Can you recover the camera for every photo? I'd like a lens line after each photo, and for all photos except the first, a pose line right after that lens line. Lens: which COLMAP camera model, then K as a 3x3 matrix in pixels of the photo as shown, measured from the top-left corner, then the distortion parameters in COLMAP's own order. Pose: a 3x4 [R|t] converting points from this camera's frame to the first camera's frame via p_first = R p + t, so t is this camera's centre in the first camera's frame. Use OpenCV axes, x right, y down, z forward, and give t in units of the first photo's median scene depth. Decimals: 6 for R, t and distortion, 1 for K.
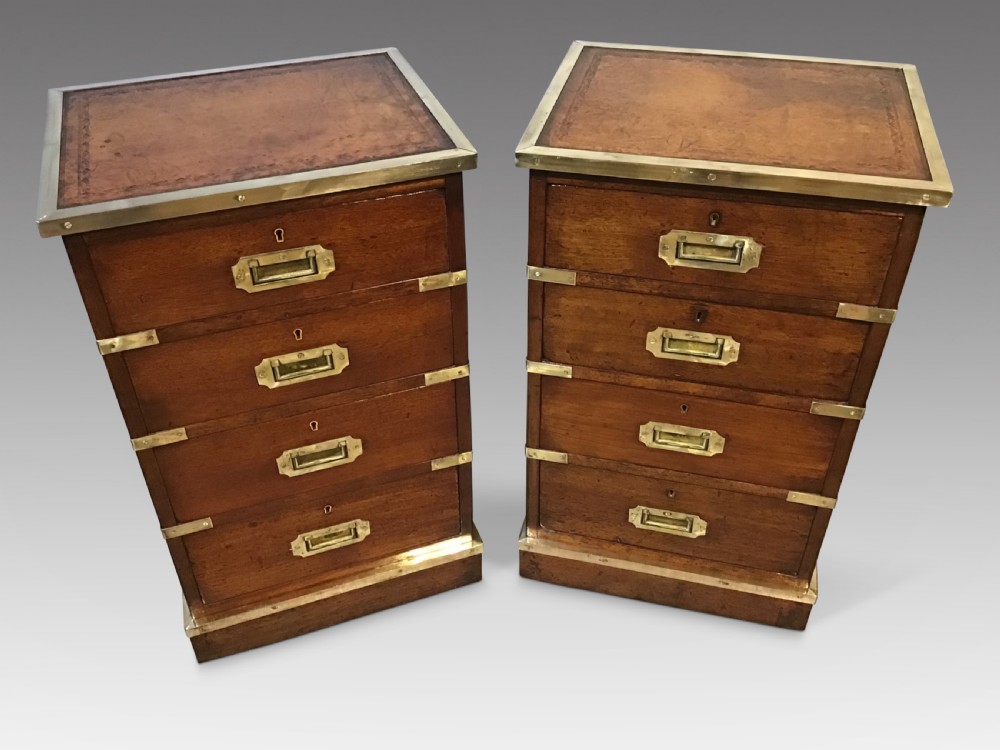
lens RADIAL K [[900.3, 0, 500.0], [0, 900.3, 375.0], [0, 0, 1]] dist [0.137416, -0.308629]
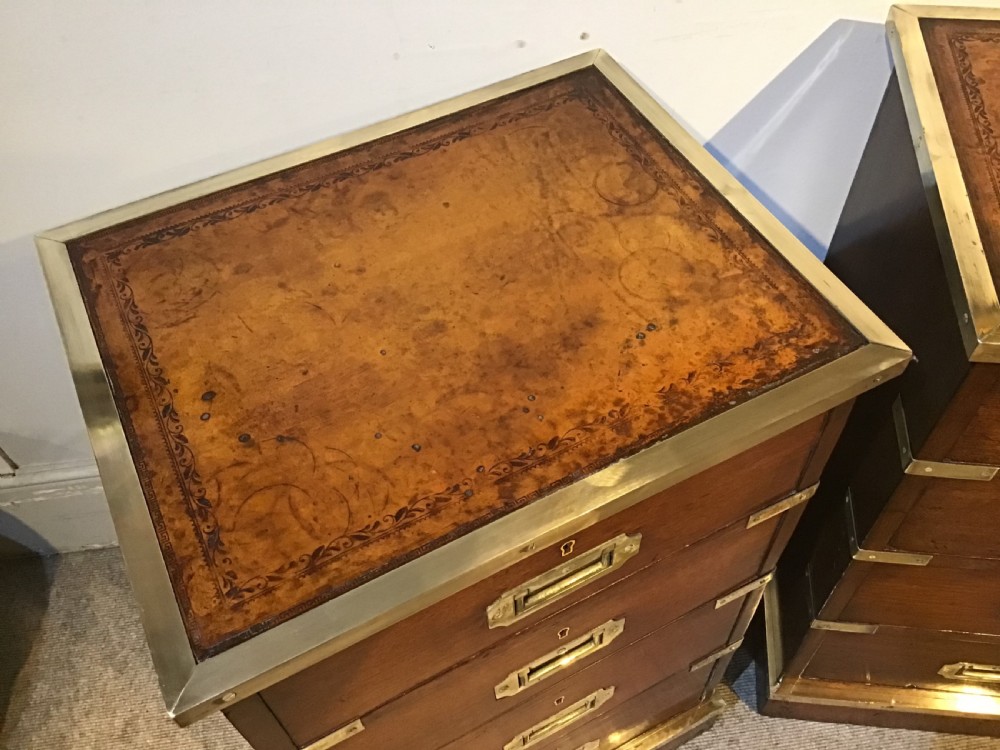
lens RADIAL K [[899.9, 0, 500.0], [0, 899.9, 375.0], [0, 0, 1]] dist [0.114348, -0.214828]
pose [[0.991123, -0.118796, 0.059693, -0.268485], [0.100470, 0.963302, 0.248909, -0.349256], [-0.087072, -0.240702, 0.966686, 0.442478]]
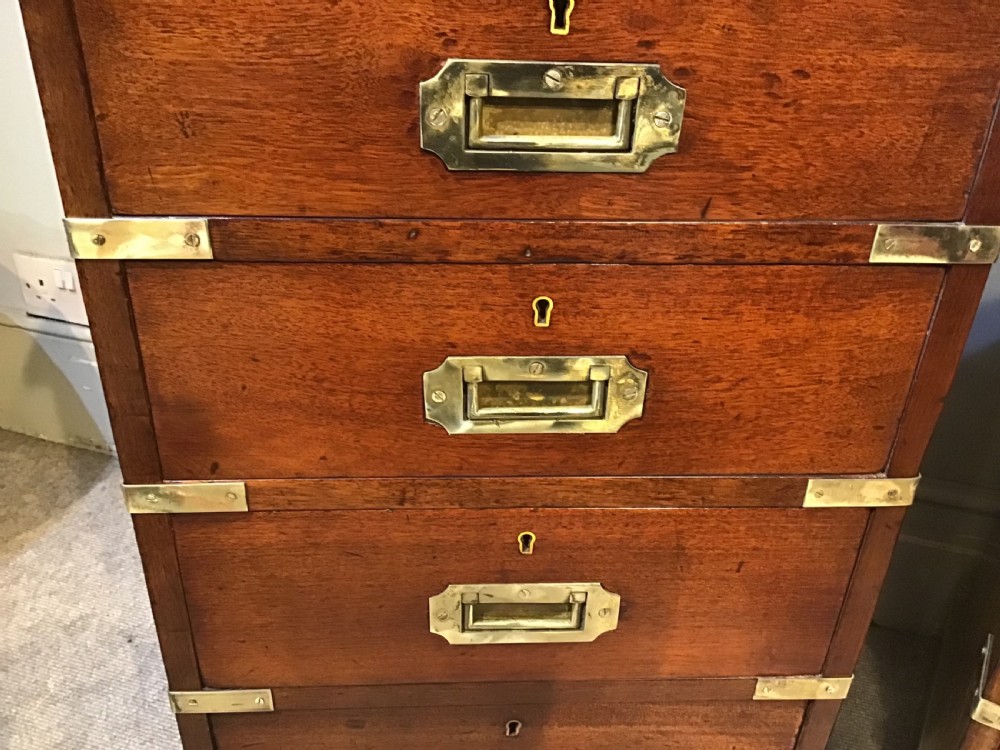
lens RADIAL K [[920.9, 0, 500.0], [0, 920.9, 375.0], [0, 0, 1]] dist [0.059179, -0.114665]
pose [[0.956976, 0.181547, -0.226358, -0.137202], [-0.208934, 0.972451, -0.103372, 0.027462], [0.201356, 0.146218, 0.968543, 0.578771]]
